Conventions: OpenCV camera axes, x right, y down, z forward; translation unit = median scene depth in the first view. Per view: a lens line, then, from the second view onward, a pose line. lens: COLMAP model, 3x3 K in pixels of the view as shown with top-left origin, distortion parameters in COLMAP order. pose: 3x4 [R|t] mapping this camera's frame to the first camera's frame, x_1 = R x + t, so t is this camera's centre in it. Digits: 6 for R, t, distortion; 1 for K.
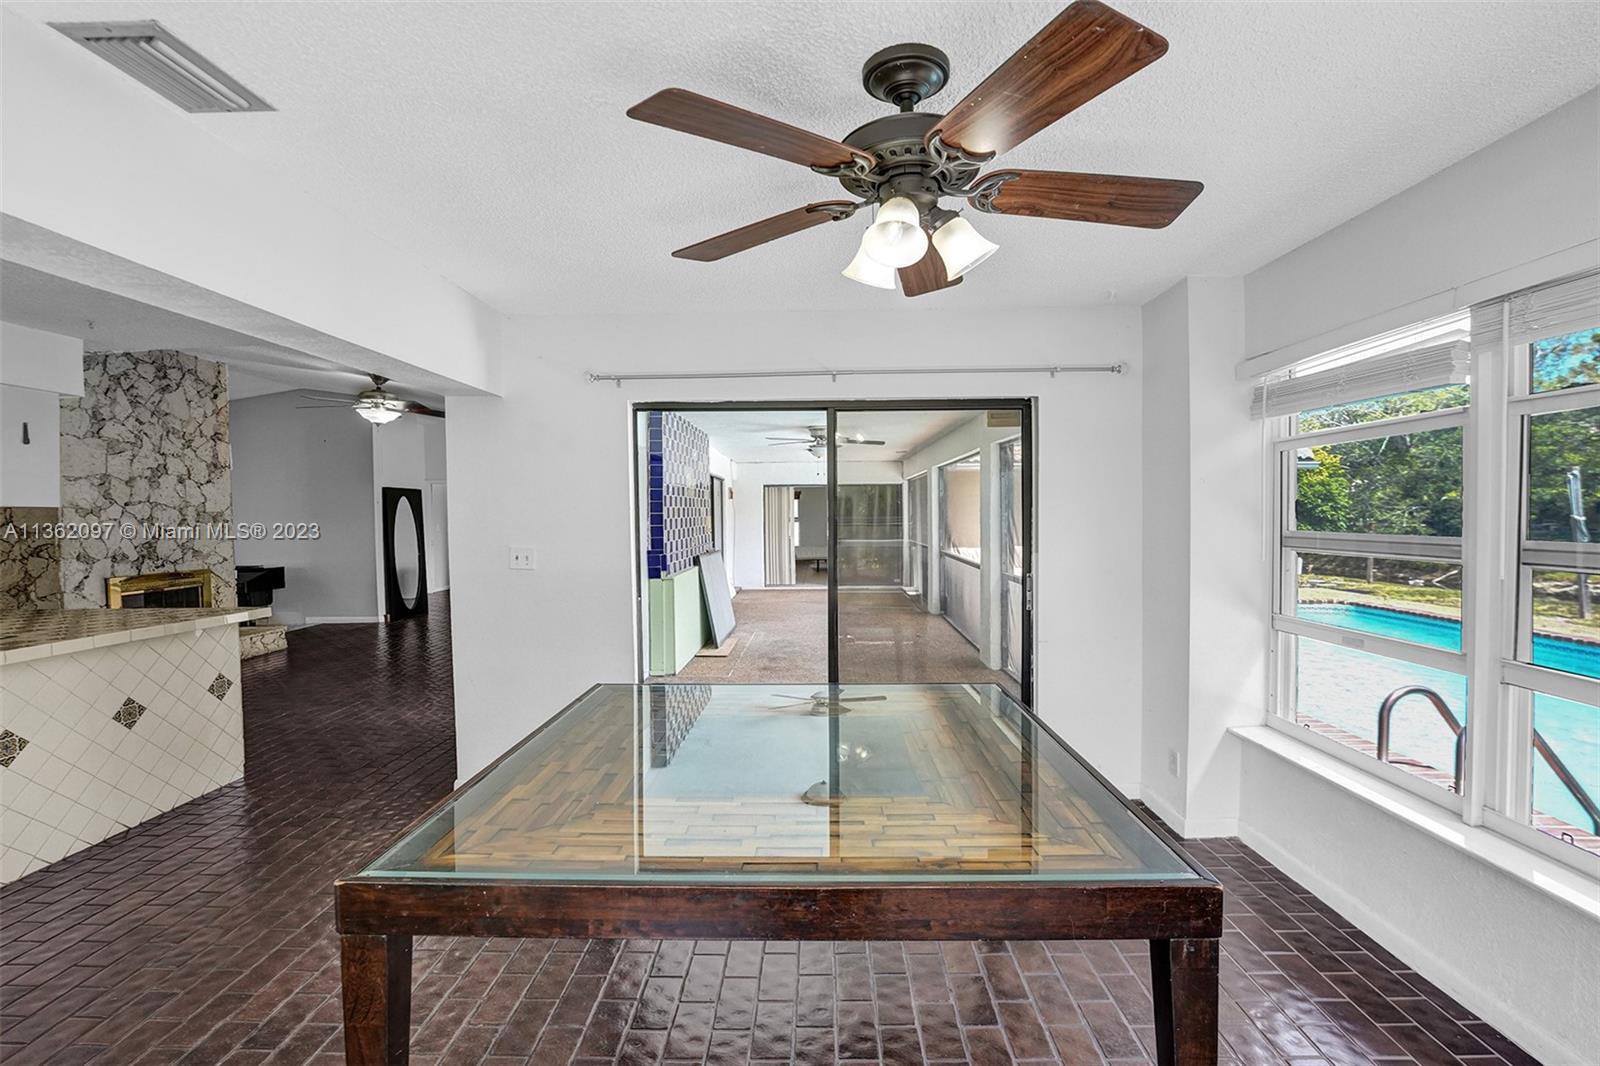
lens RADIAL K [[740.8, 0, 796.6], [0, 740.8, 534.6], [0, 0, 1]] dist [-0.027031, 0.003563]
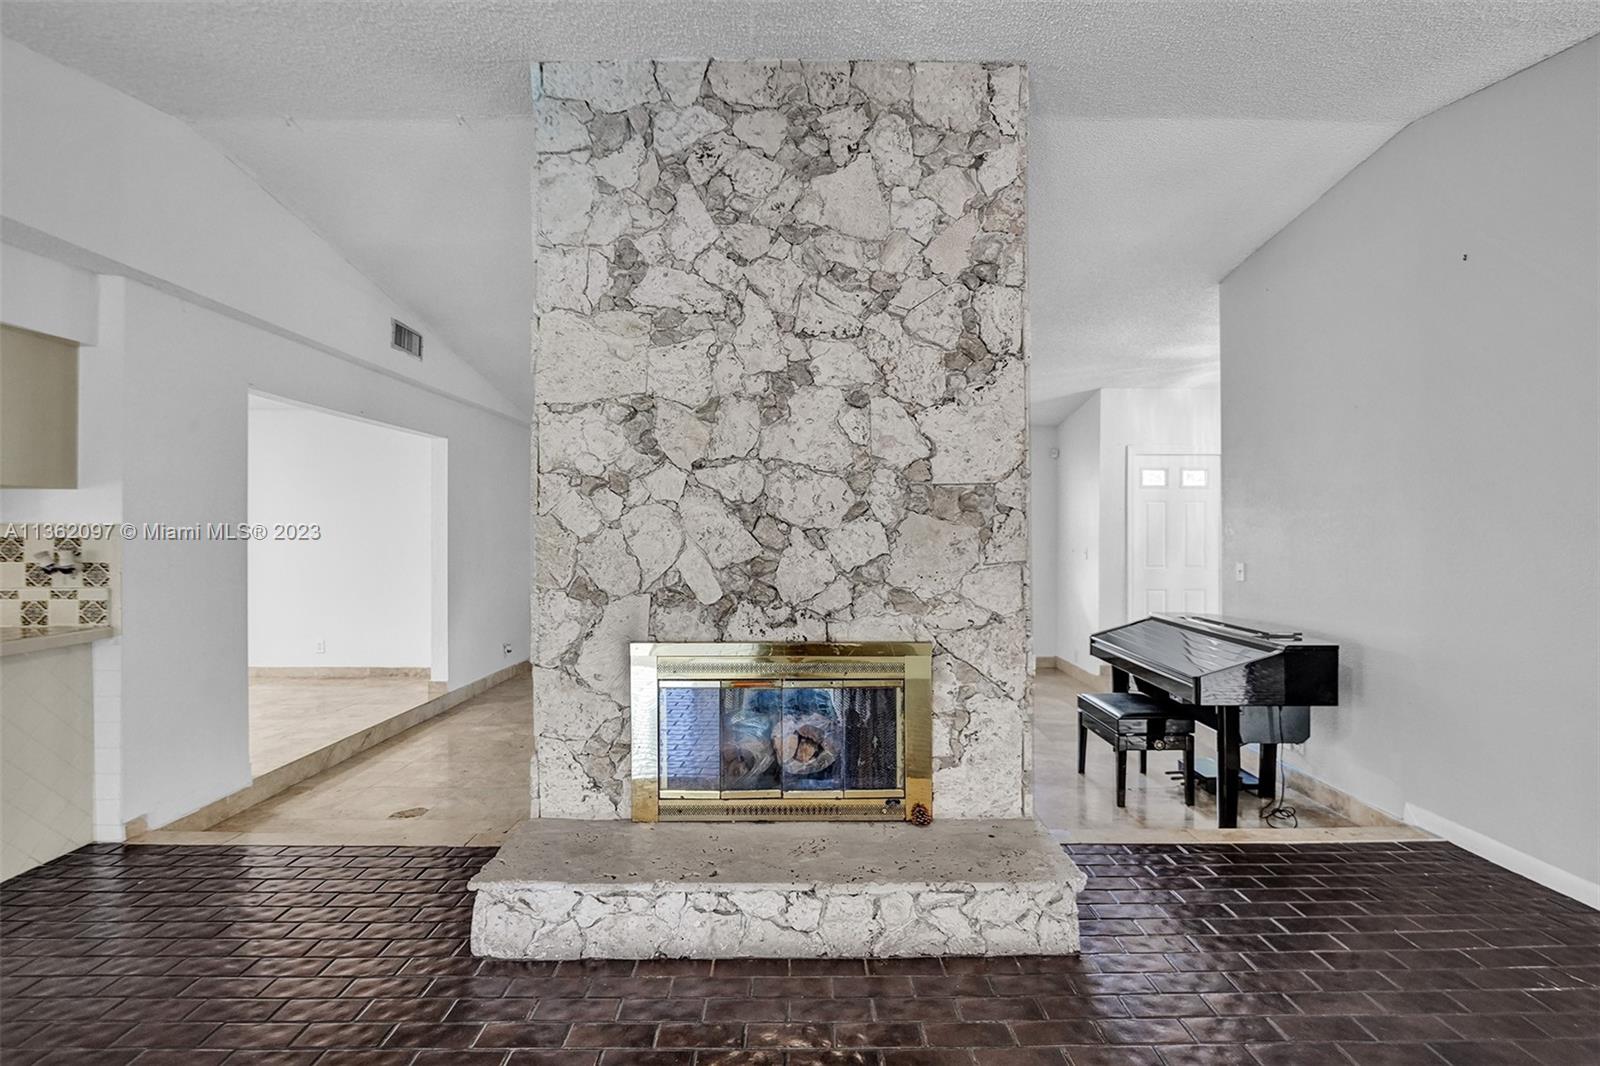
lens RADIAL K [[831.1, 0, 815.9], [0, 831.1, 520.1], [0, 0, 1]] dist [-0.018974, 0.001226]
pose [[0.049256, 0.004127, -0.998778, -0.421574], [-0.028172, 0.999599, 0.002741, -0.013053], [0.998389, 0.028003, 0.049353, 0.970105]]
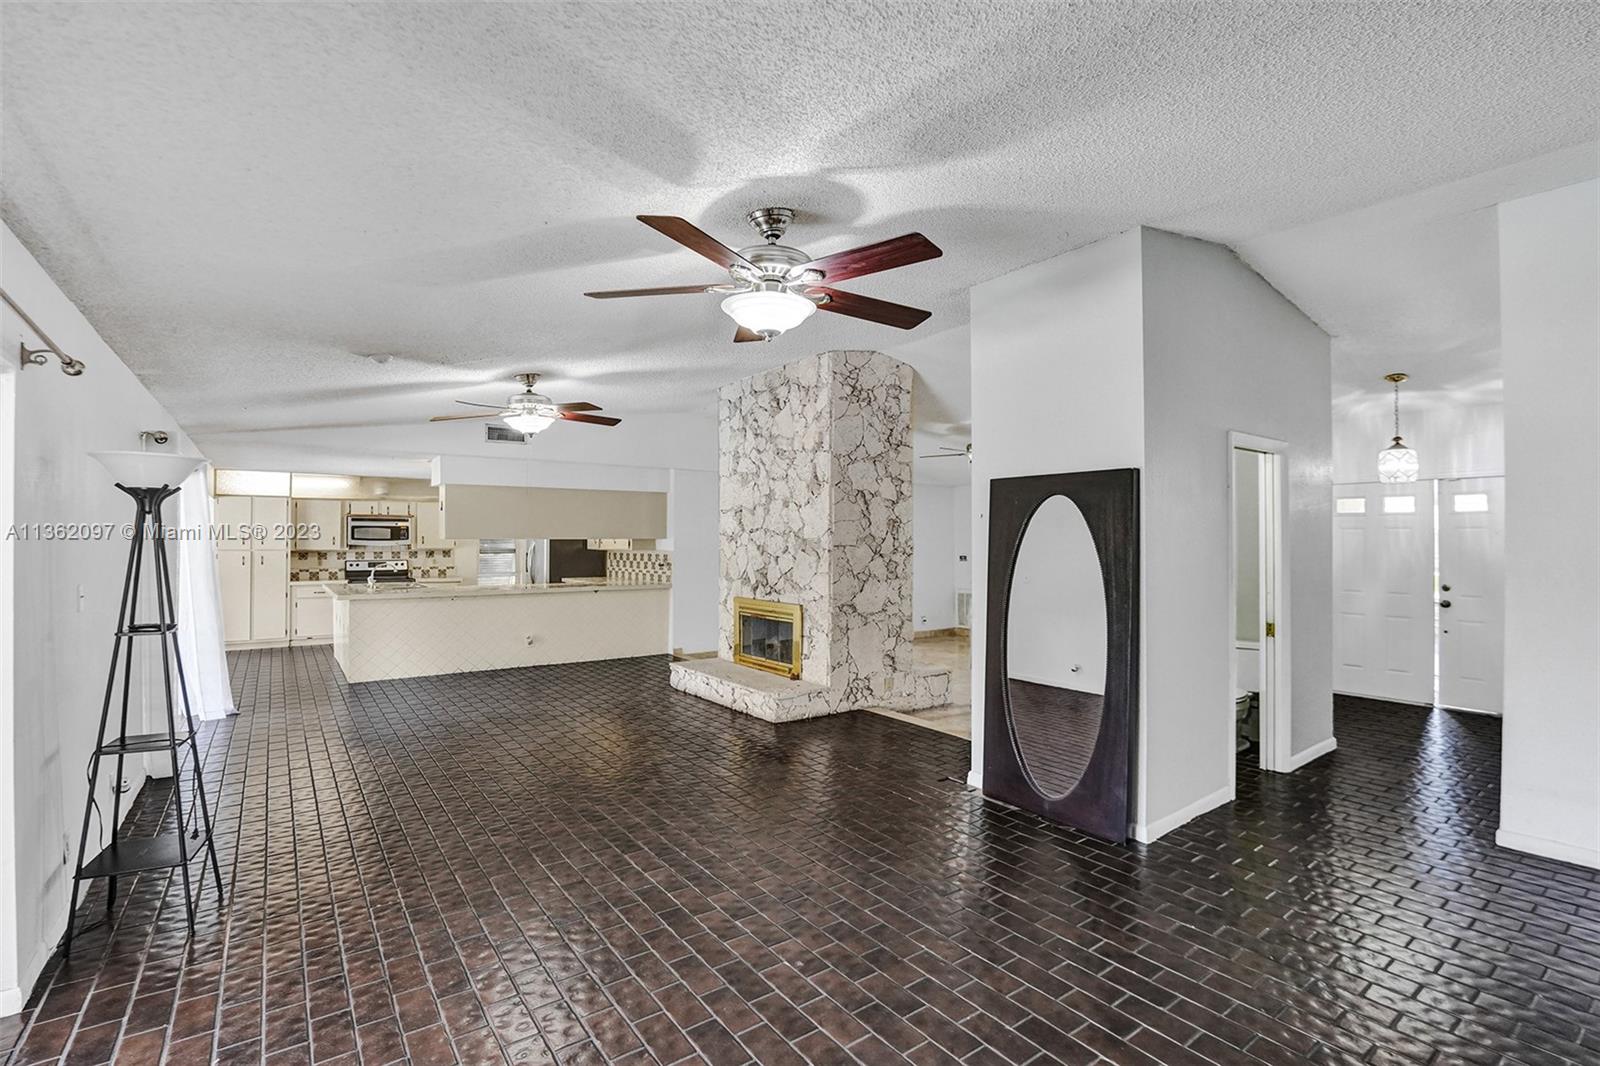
lens RADIAL K [[740.8, 0, 801.7], [0, 740.8, 525.0], [0, 0, 1]] dist [-0.027031, 0.003563]
pose [[-0.786308, -0.002970, -0.617827, -0.285313], [-0.009989, 0.999919, 0.007907, -0.056268], [0.617754, 0.012389, -0.786274, 1.769940]]
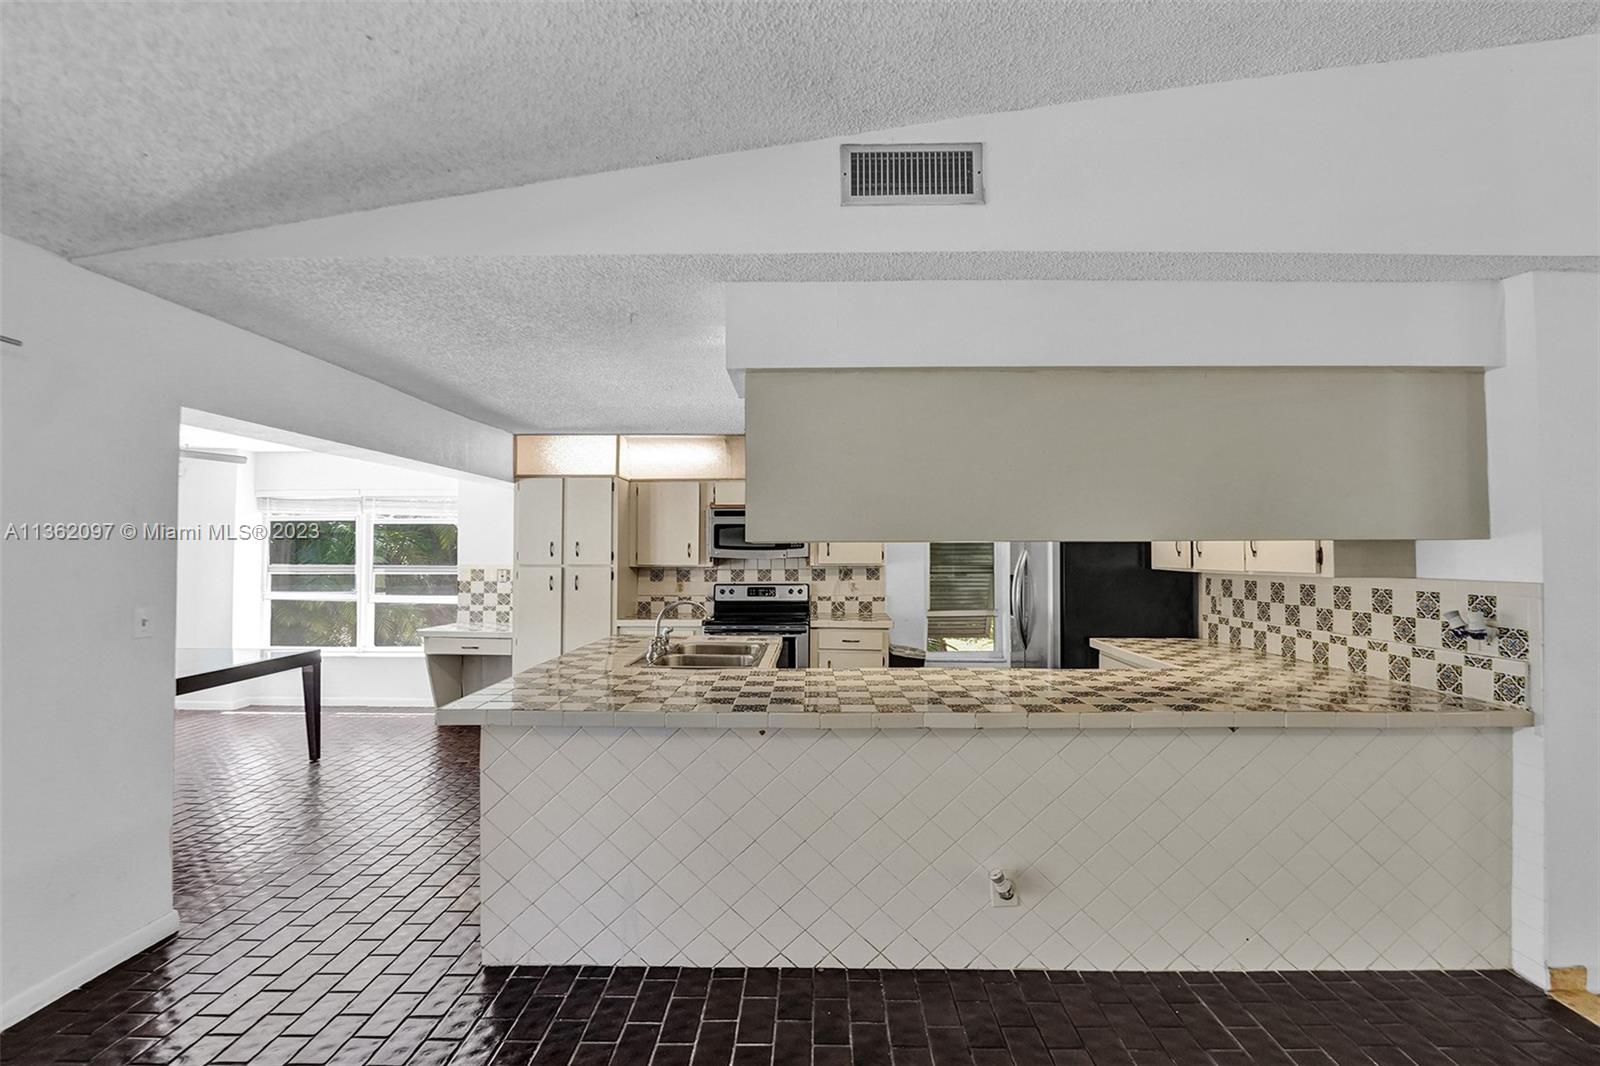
lens RADIAL K [[740.8, 0, 805.5], [0, 740.8, 534.6], [0, 0, 1]] dist [-0.027031, 0.003563]
pose [[-0.999698, 0.009353, -0.022707, -0.574679], [0.009269, 0.999950, 0.003815, -0.024839], [0.022742, 0.003604, -0.999735, 0.913324]]
